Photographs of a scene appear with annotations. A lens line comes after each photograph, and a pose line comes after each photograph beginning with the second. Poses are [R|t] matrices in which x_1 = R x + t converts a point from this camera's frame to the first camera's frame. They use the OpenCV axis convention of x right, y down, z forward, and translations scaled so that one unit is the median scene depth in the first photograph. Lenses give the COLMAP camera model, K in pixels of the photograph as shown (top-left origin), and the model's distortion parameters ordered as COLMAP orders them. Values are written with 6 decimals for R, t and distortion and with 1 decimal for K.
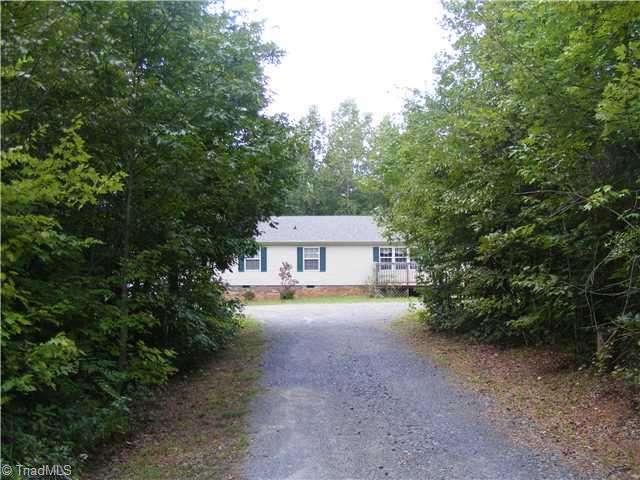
lens RADIAL K [[737.2, 0, 320.0], [0, 737.2, 240.0], [0, 0, 1]] dist [-0.169506, -0.004184]
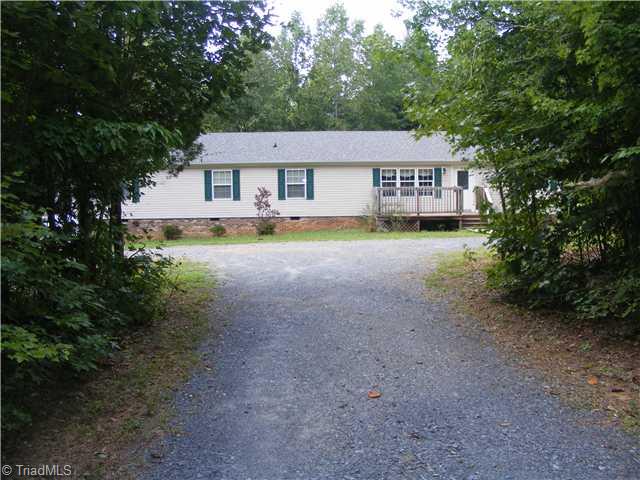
lens RADIAL K [[737.2, 0, 320.0], [0, 737.2, 240.0], [0, 0, 1]] dist [-0.169506, -0.004184]
pose [[0.999748, -0.010185, 0.019995, -0.002007], [0.008216, 0.995327, 0.096216, 0.009651], [-0.020882, -0.096027, 0.995160, 0.198753]]
